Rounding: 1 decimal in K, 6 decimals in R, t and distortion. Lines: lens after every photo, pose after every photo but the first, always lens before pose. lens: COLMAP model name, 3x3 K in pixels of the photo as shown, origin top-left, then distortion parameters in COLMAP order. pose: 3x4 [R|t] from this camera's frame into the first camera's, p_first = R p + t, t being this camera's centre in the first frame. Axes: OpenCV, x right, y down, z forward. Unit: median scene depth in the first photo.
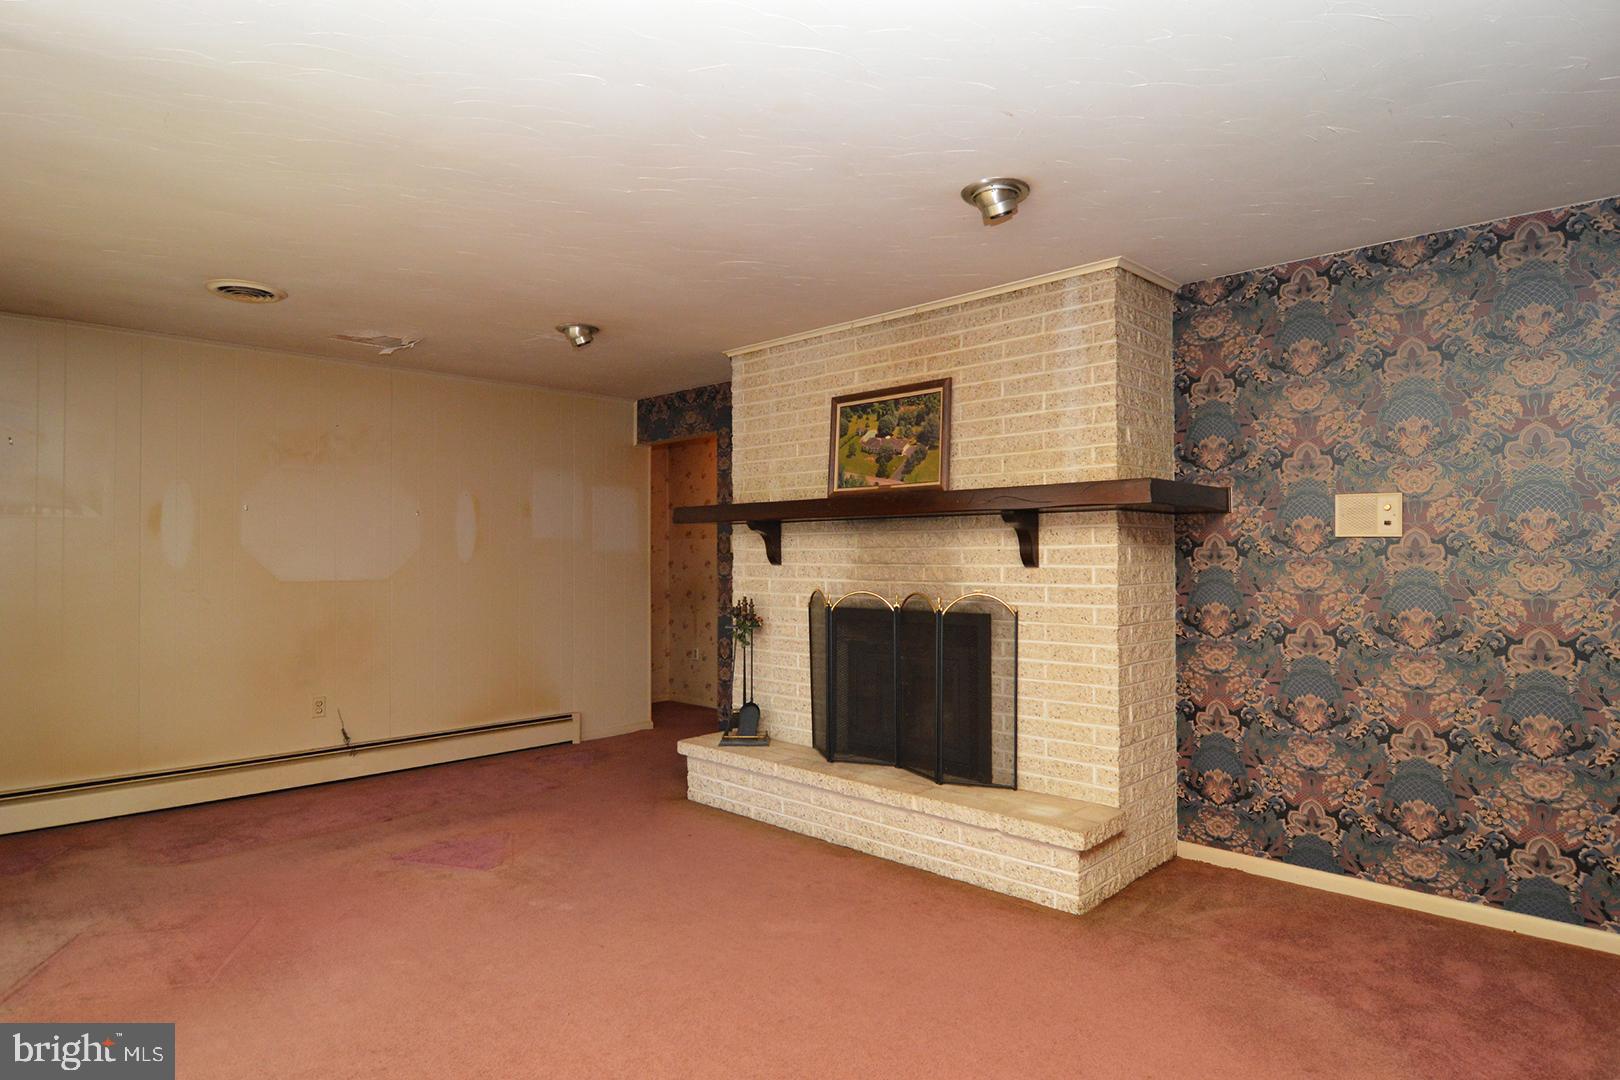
lens RADIAL K [[922.0, 0, 810.0], [0, 922.0, 540.0], [0, 0, 1]] dist [0.020381, -0.030274]
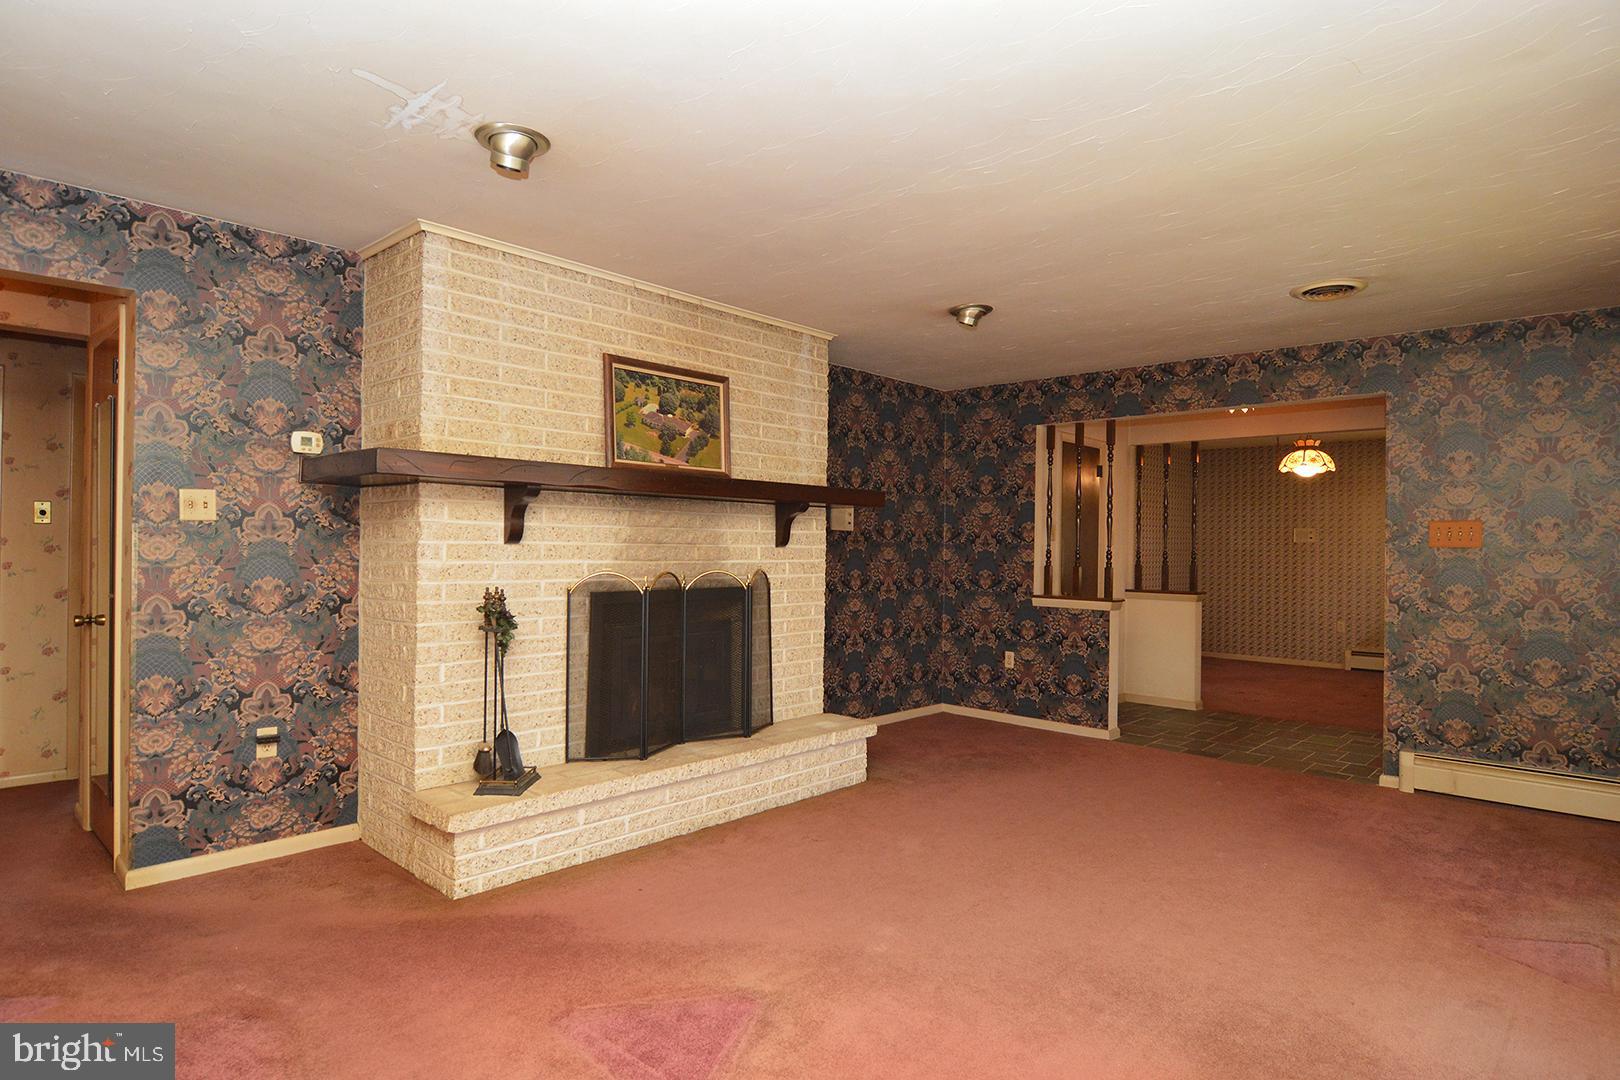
lens RADIAL K [[894.8, 0, 810.0], [0, 894.8, 540.0], [0, 0, 1]] dist [0.021880, 0.001173]
pose [[-0.013711, 0.002633, 0.999903, -0.841289], [-0.040614, 0.999170, -0.003188, 0.018043], [-0.999081, -0.040653, -0.013593, 0.821044]]
